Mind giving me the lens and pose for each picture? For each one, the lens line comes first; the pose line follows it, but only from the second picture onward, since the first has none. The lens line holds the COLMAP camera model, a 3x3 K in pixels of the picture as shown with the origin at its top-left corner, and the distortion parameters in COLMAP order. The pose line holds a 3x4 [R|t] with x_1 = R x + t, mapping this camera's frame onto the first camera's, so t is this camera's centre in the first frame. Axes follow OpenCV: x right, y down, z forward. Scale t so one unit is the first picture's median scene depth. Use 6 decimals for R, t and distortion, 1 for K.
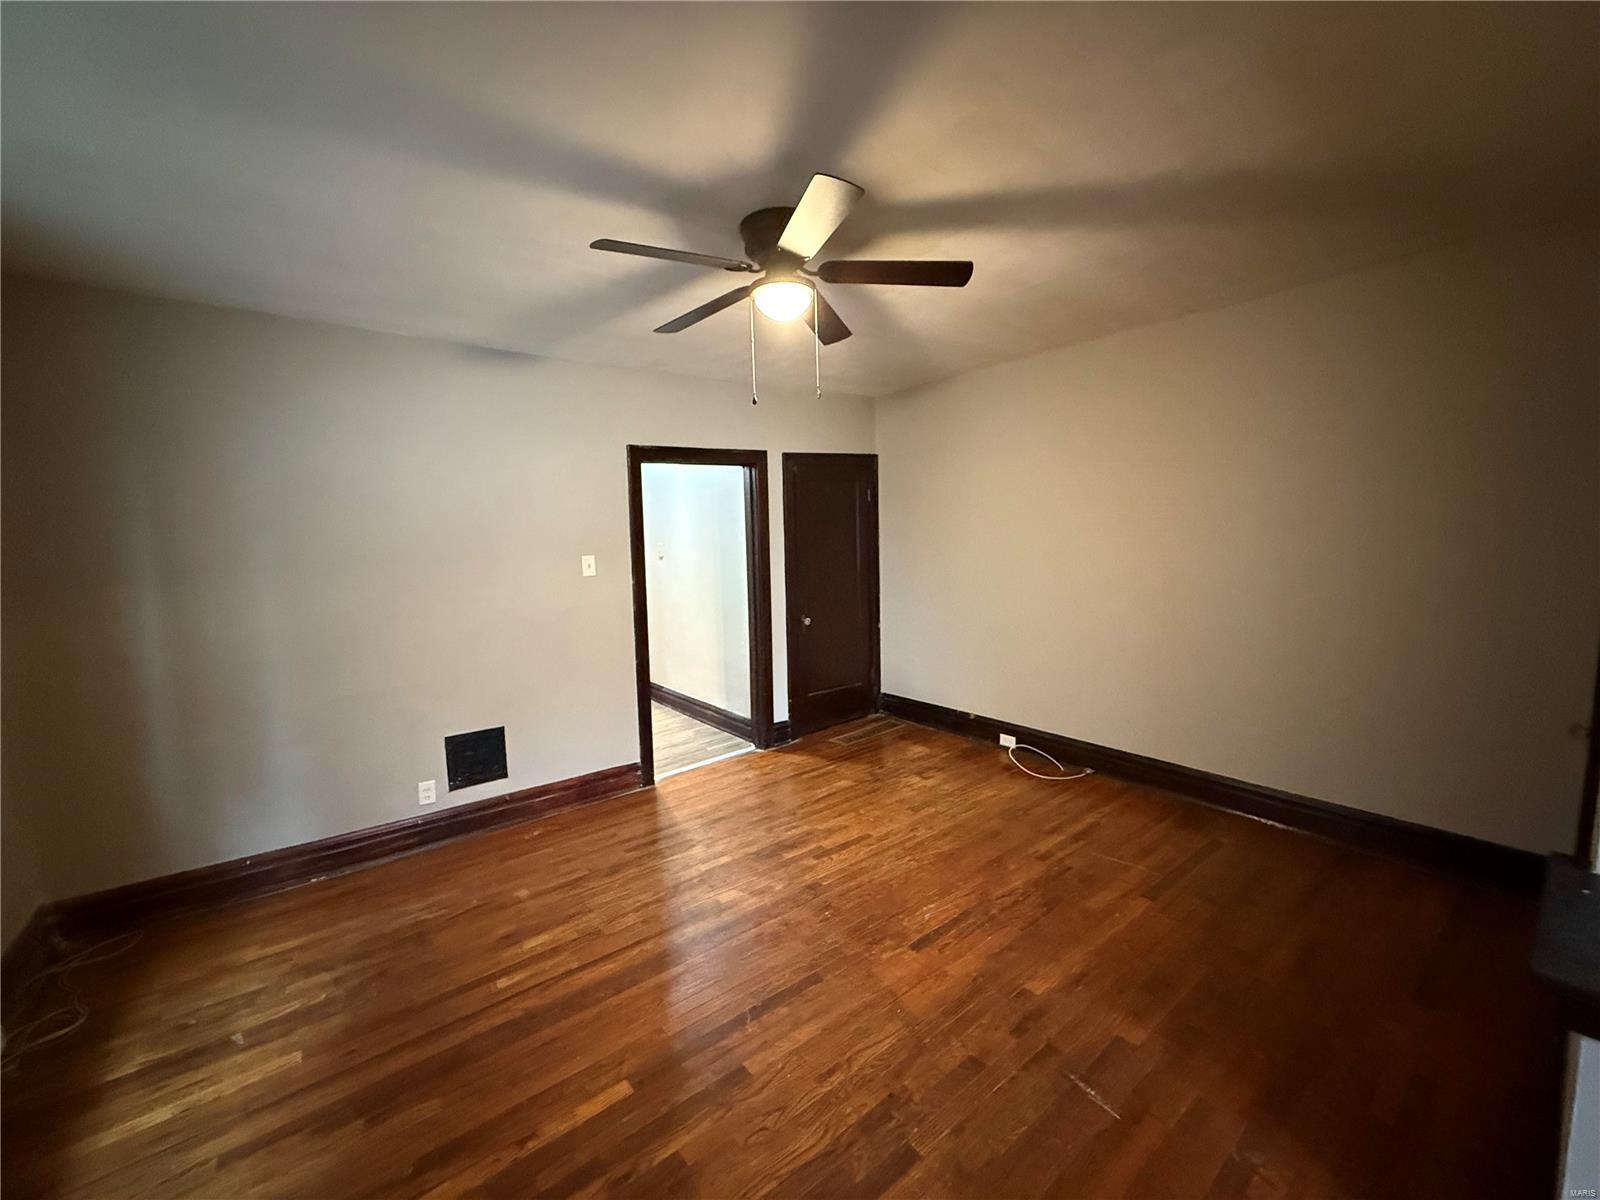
lens RADIAL K [[633.8, 0, 800.0], [0, 633.8, 600.0], [0, 0, 1]] dist [-0.000040, -0.000522]
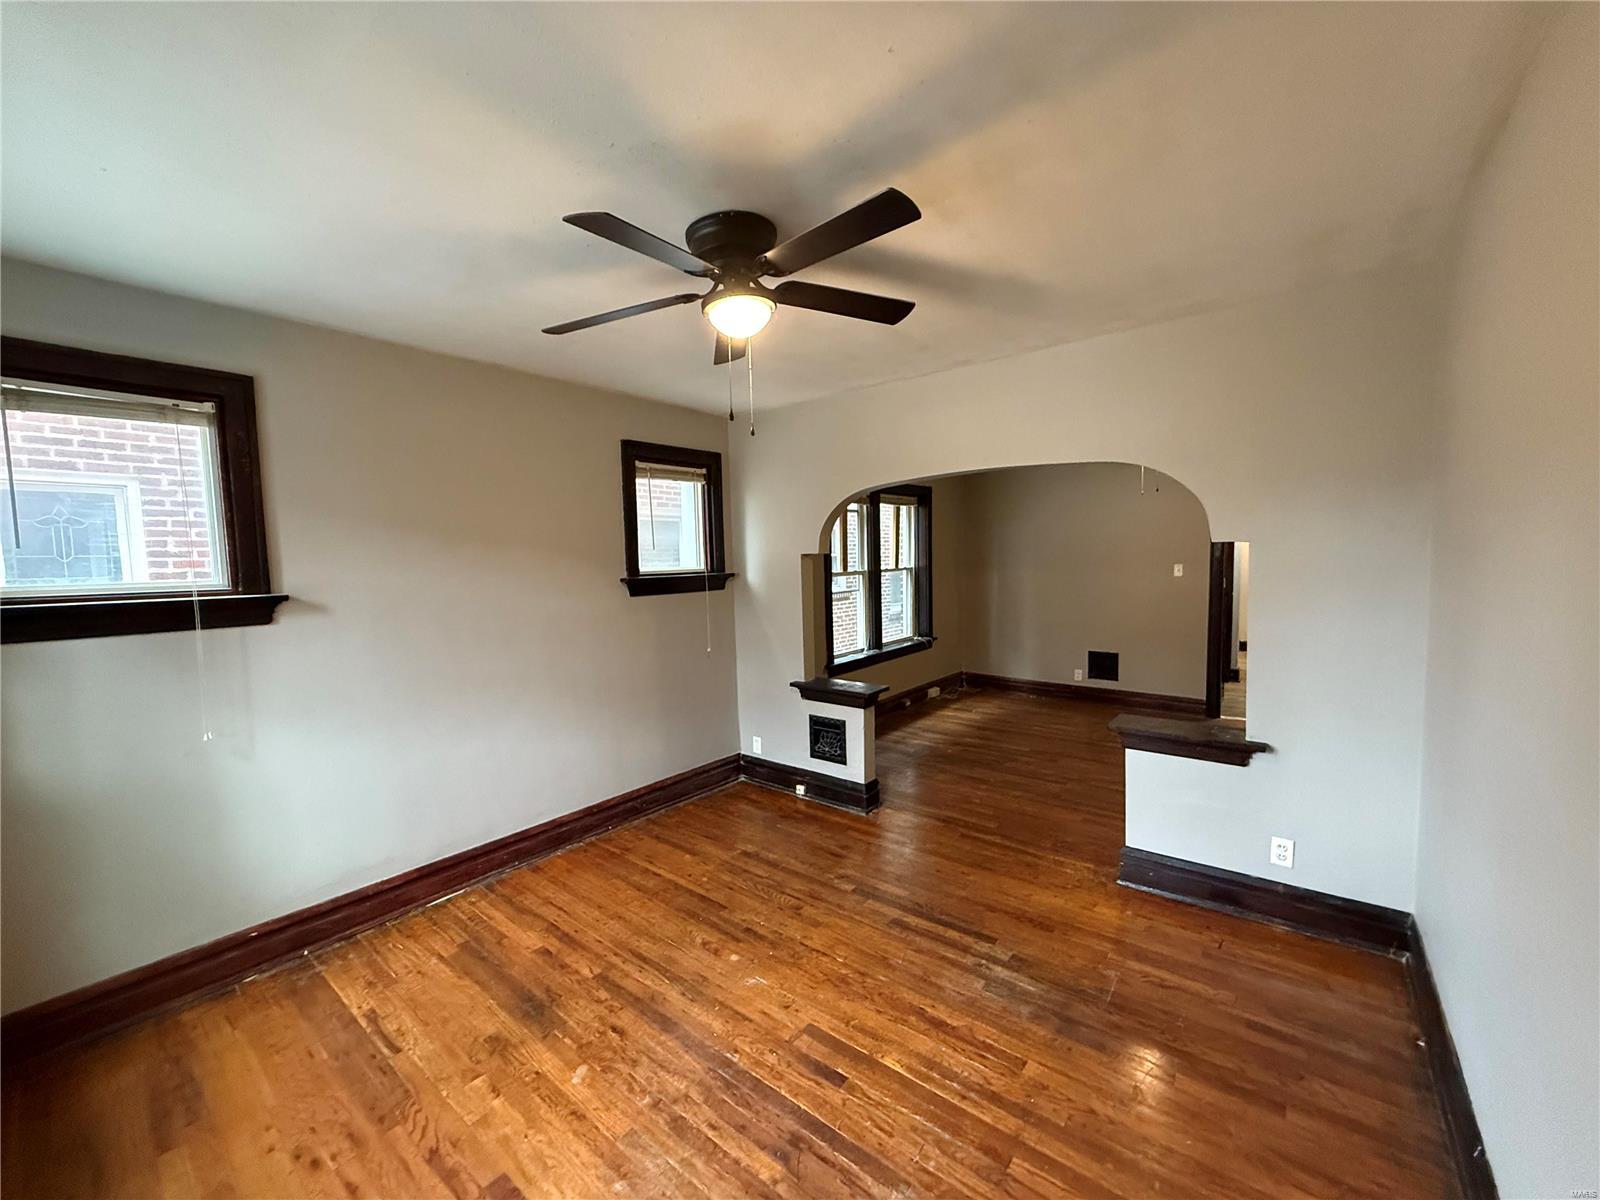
lens RADIAL K [[633.8, 0, 800.0], [0, 633.8, 600.0], [0, 0, 1]] dist [-0.000040, -0.000522]
pose [[0.222808, 0.094372, -0.970284, 1.648632], [-0.085661, 0.993349, 0.076945, -0.035044], [0.971092, 0.065972, 0.229410, -0.528726]]
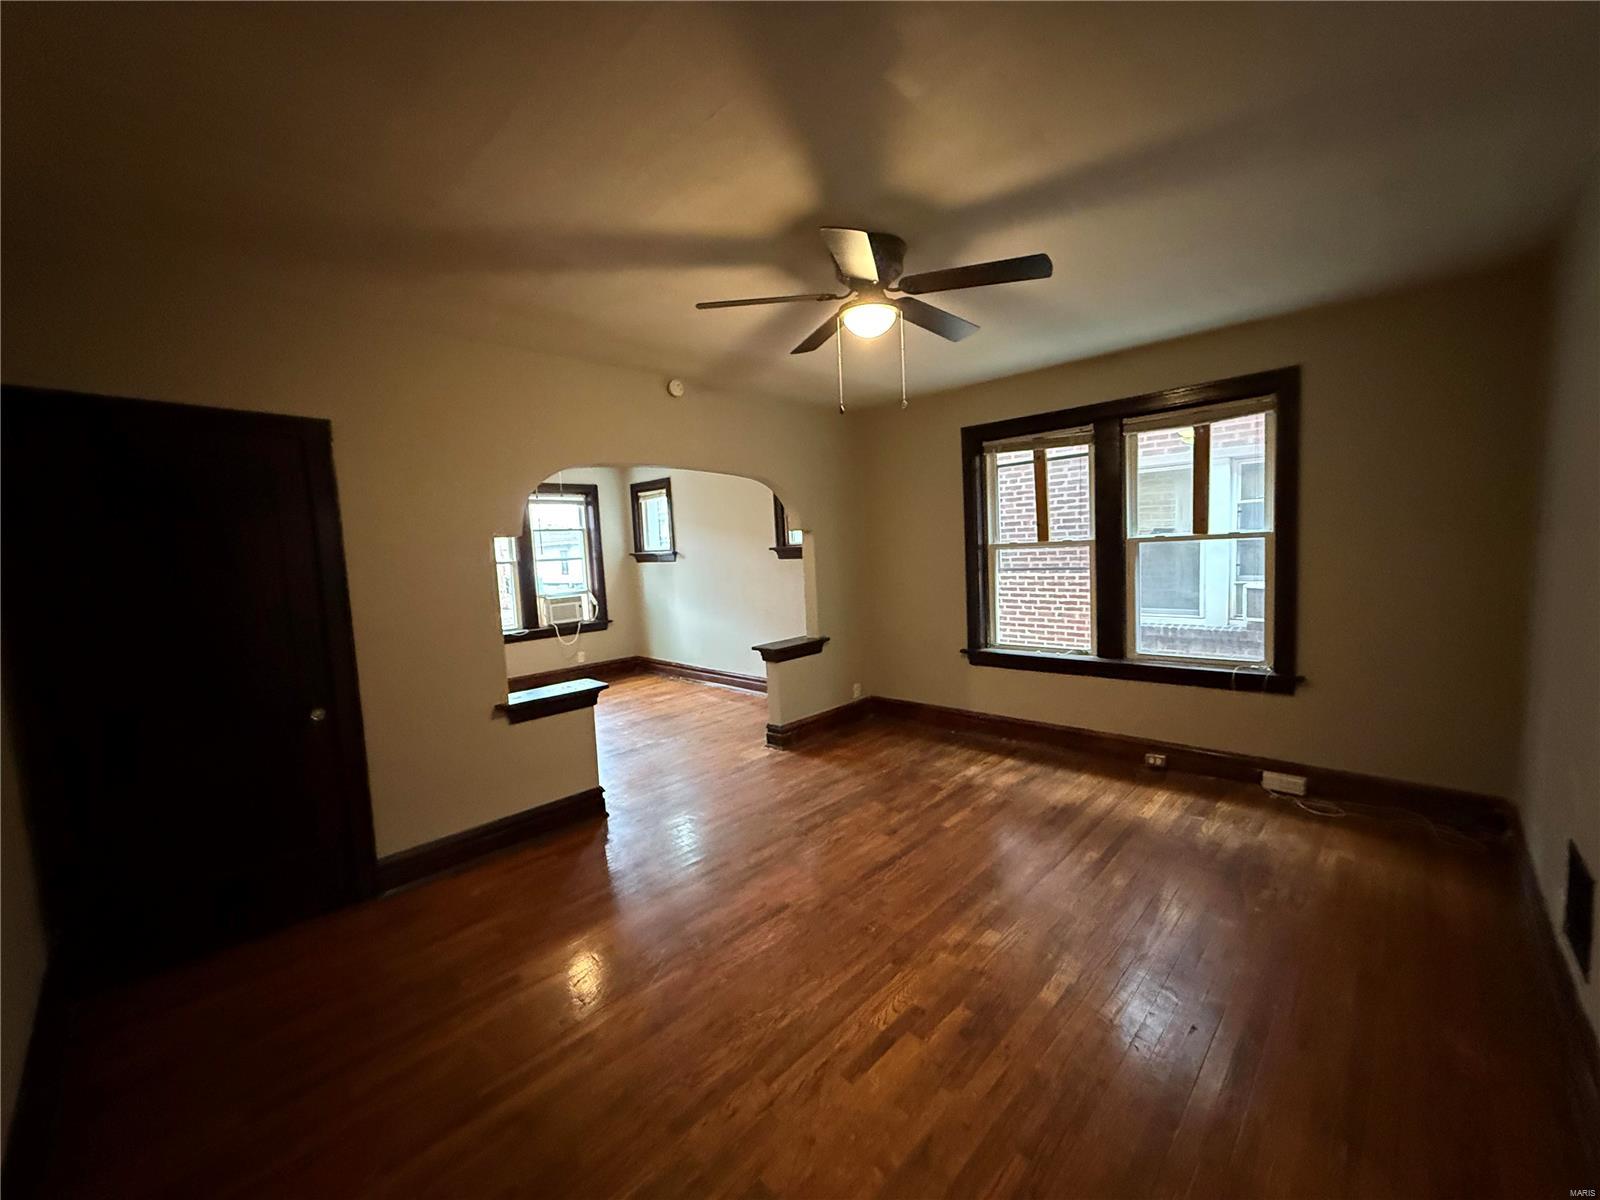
lens RADIAL K [[633.8, 0, 800.0], [0, 633.8, 600.0], [0, 0, 1]] dist [-0.000040, -0.000522]
pose [[-0.988126, 0.085376, -0.127745, 0.247417], [0.060362, 0.980268, 0.188231, -0.196559], [0.141295, 0.178284, -0.973782, 1.949013]]
